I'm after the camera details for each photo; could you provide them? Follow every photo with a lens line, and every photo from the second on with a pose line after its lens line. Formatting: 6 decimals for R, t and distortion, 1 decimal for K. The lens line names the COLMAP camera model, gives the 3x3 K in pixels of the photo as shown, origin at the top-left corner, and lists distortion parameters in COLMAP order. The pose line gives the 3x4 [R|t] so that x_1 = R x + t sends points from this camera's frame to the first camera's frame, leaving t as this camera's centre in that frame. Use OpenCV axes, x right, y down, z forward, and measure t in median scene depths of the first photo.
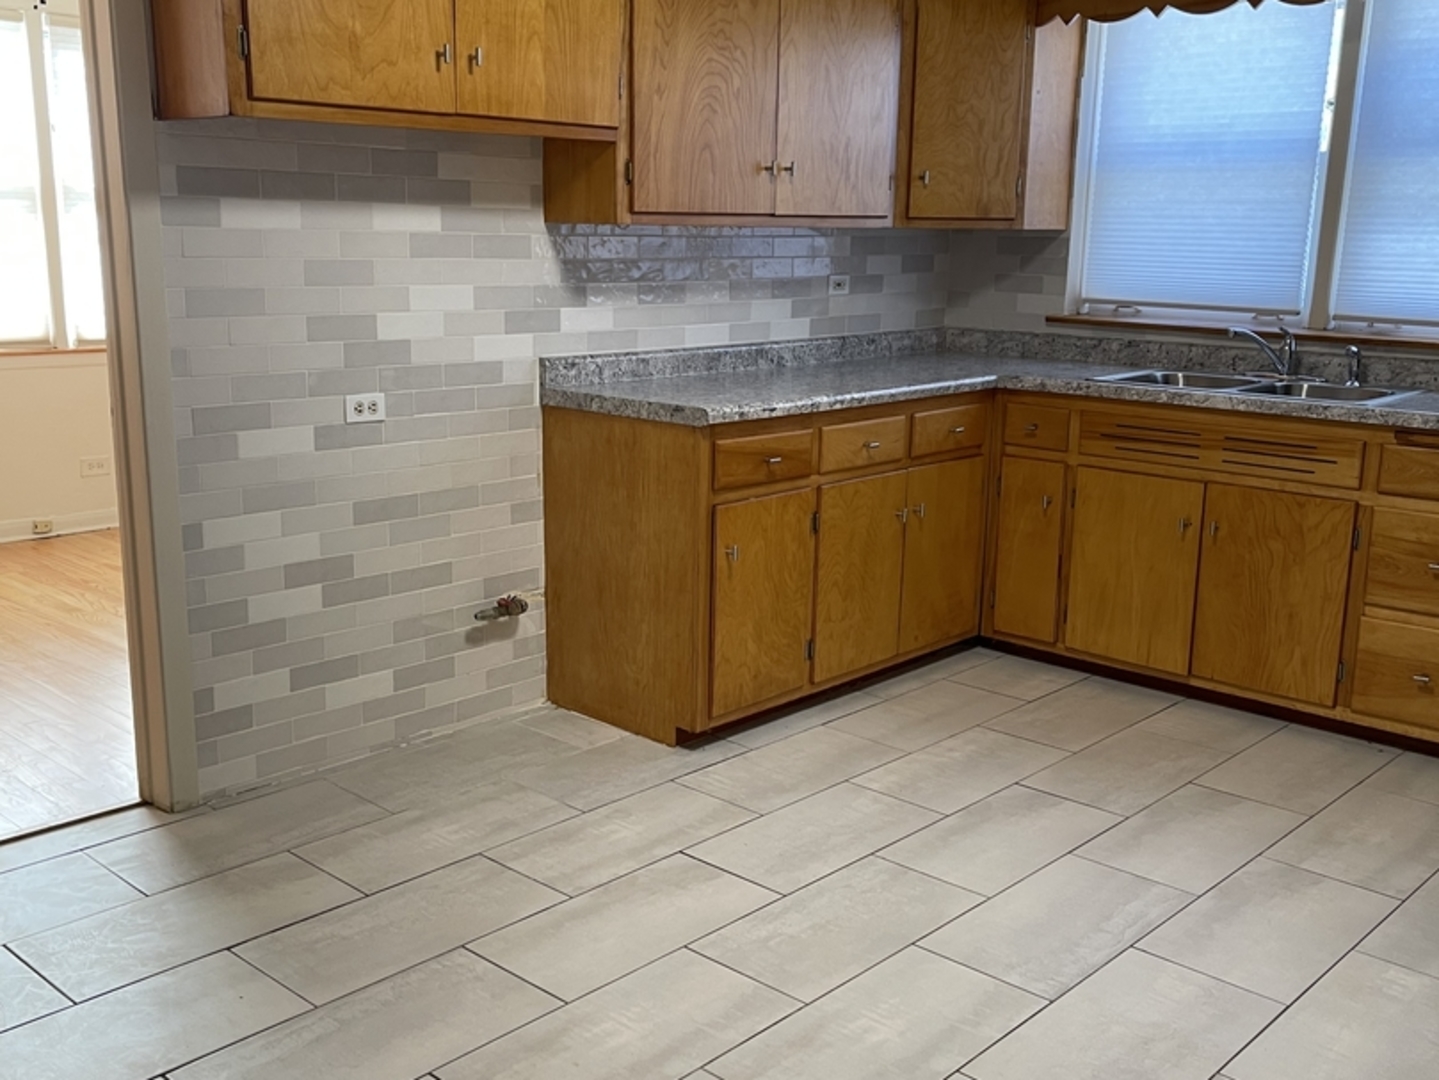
lens RADIAL K [[1439.4, 0, 701.0], [0, 1439.4, 542.5], [0, 0, 1]] dist [0.044430, -0.103172]
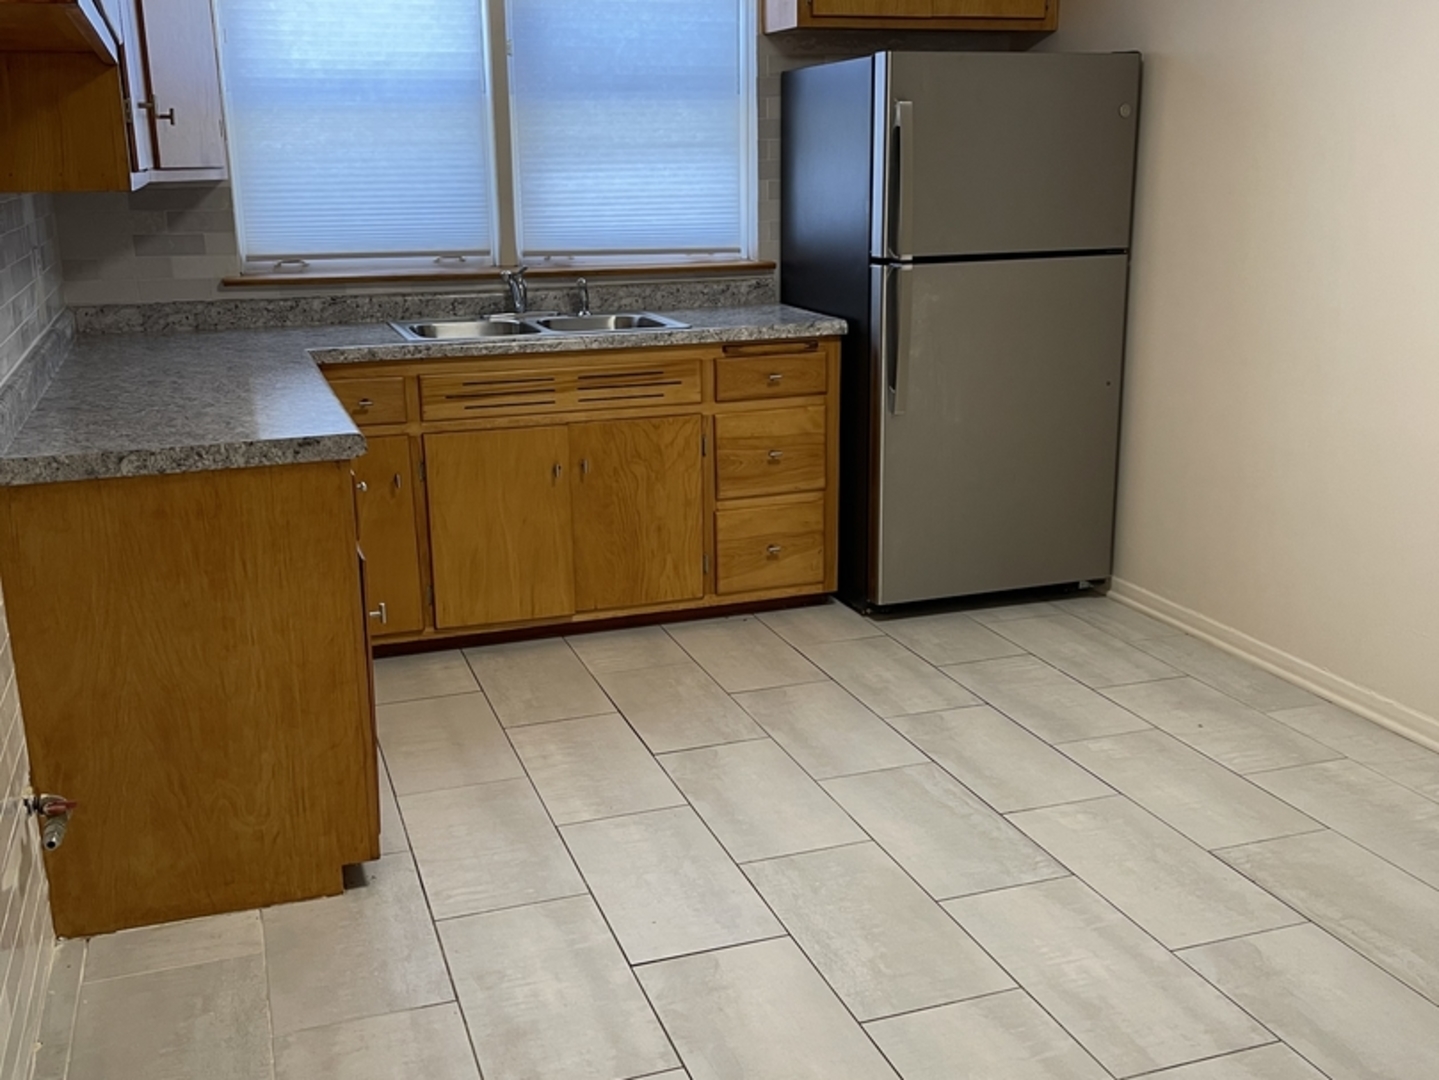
lens RADIAL K [[1439.4, 0, 701.0], [0, 1439.4, 542.5], [0, 0, 1]] dist [0.044430, -0.103172]
pose [[0.464580, -0.246584, 0.850507, -0.468413], [0.210128, 0.963714, 0.164626, -0.103775], [-0.860239, 0.102233, 0.499537, 0.404187]]
